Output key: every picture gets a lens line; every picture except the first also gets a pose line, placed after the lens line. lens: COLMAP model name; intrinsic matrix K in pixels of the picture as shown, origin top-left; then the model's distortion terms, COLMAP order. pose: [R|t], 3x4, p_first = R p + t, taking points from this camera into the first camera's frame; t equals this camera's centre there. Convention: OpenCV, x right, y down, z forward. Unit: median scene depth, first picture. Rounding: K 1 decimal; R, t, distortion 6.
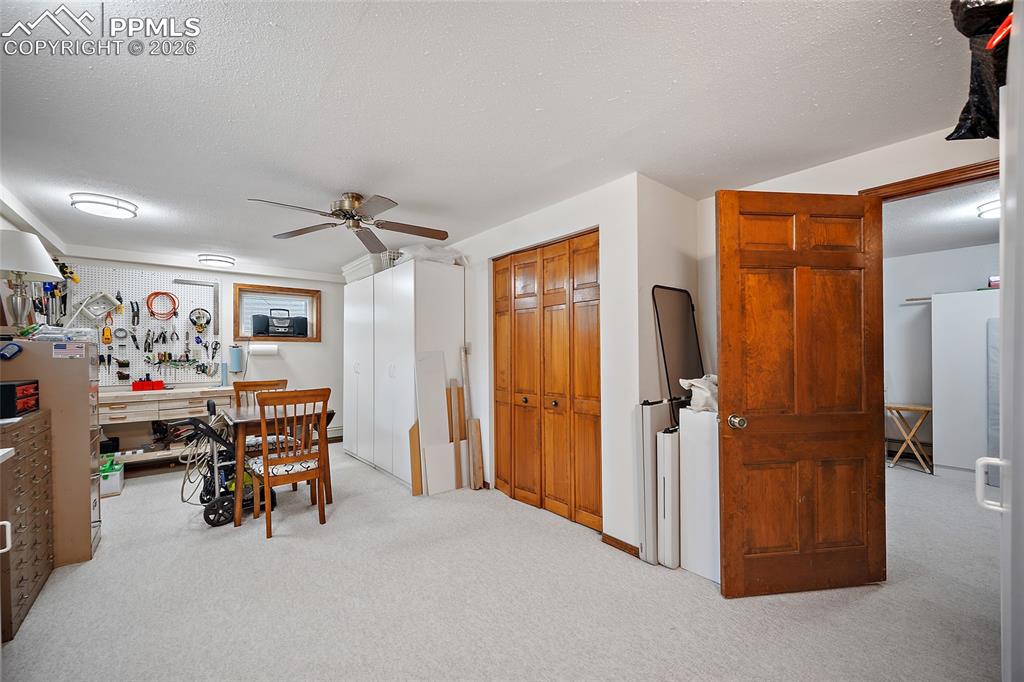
lens RADIAL K [[404.2, 0, 504.5], [0, 404.2, 347.4], [0, 0, 1]] dist [-0.000041, -0.000150]
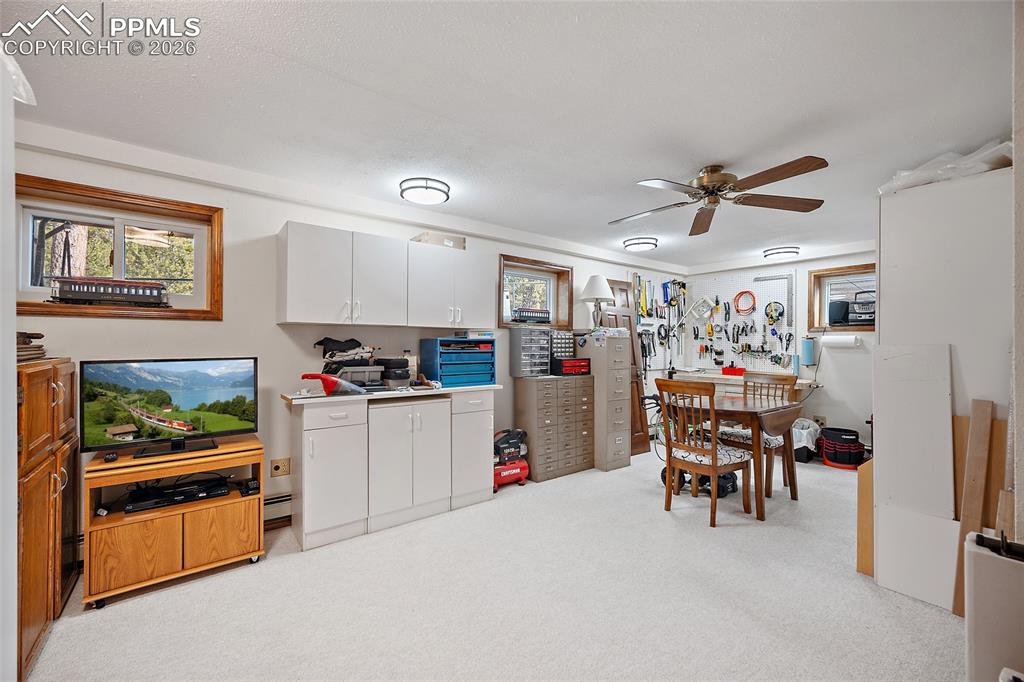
lens RADIAL K [[404.2, 0, 506.6], [0, 404.2, 340.5], [0, 0, 1]] dist [-0.000041, -0.000150]
pose [[-0.017560, -0.000676, -0.999846, 0.313982], [0.005021, 0.999987, -0.000765, 0.000982], [0.999833, -0.005034, -0.017556, 0.339937]]
